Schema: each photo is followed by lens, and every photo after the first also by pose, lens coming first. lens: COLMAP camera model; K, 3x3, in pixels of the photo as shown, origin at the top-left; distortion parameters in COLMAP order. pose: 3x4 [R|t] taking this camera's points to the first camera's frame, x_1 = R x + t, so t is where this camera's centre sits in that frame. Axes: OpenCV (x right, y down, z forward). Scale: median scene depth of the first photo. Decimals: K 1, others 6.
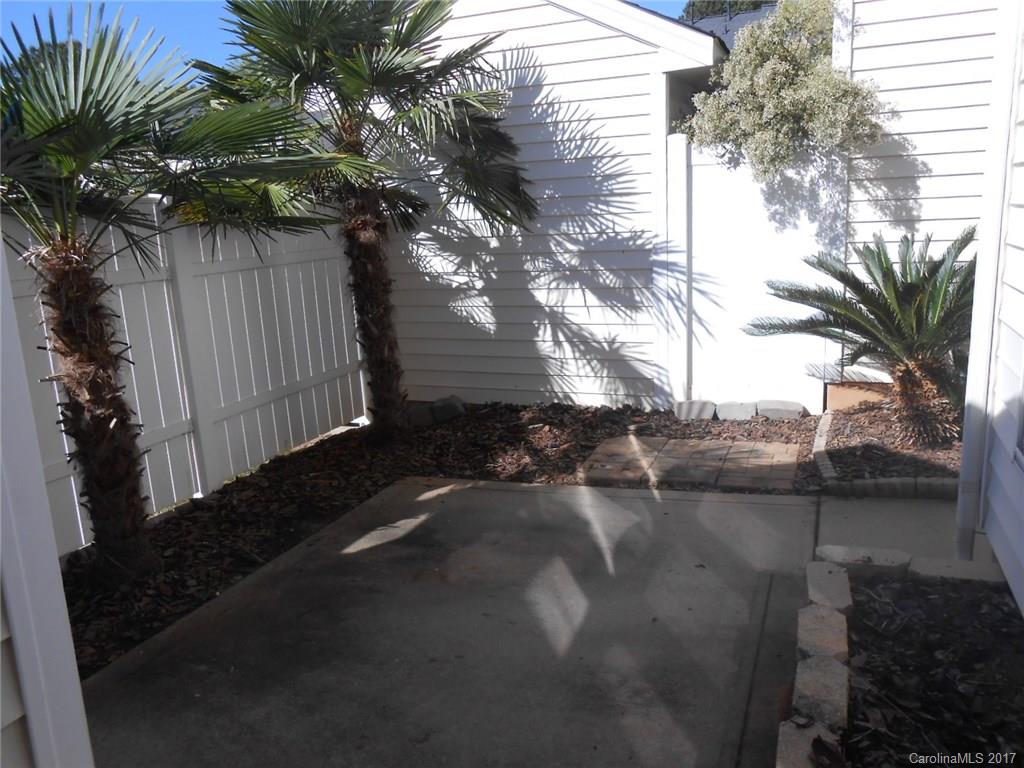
lens RADIAL K [[797.3, 0, 526.0], [0, 797.3, 382.8], [0, 0, 1]] dist [-0.008343, -0.002688]
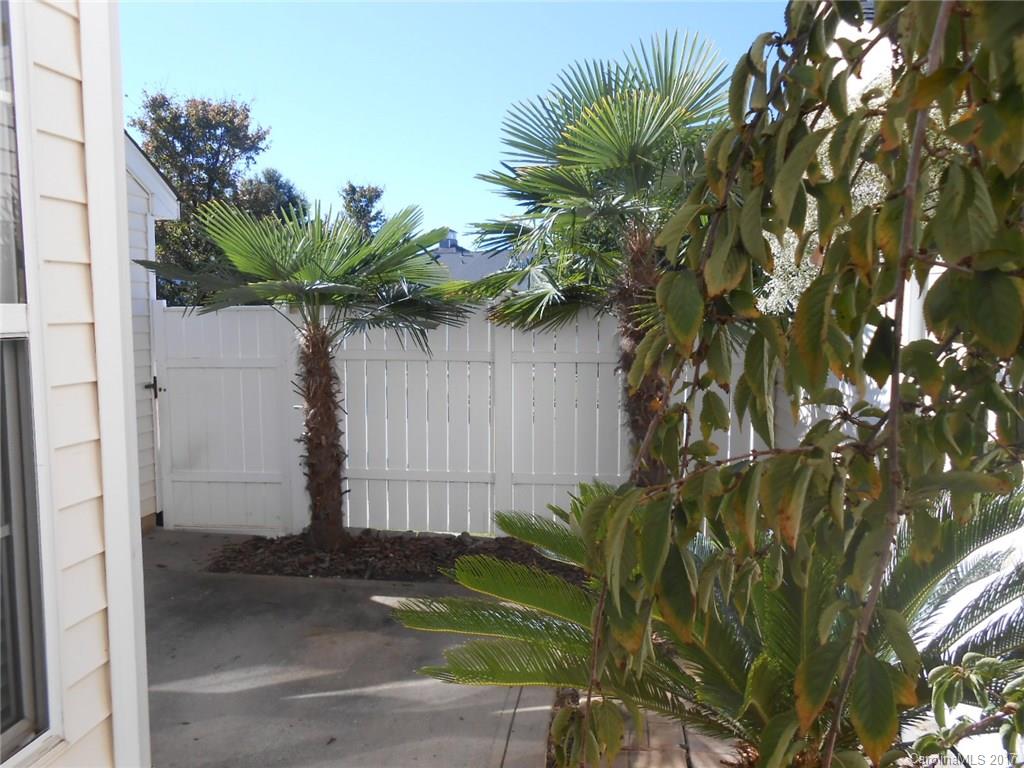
lens RADIAL K [[797.3, 0, 526.0], [0, 797.3, 382.8], [0, 0, 1]] dist [-0.008343, -0.002688]
pose [[0.268578, 0.146393, -0.952069, 1.041767], [-0.226254, 0.970320, 0.085374, -0.294596], [0.936309, 0.192480, 0.293729, 0.826791]]
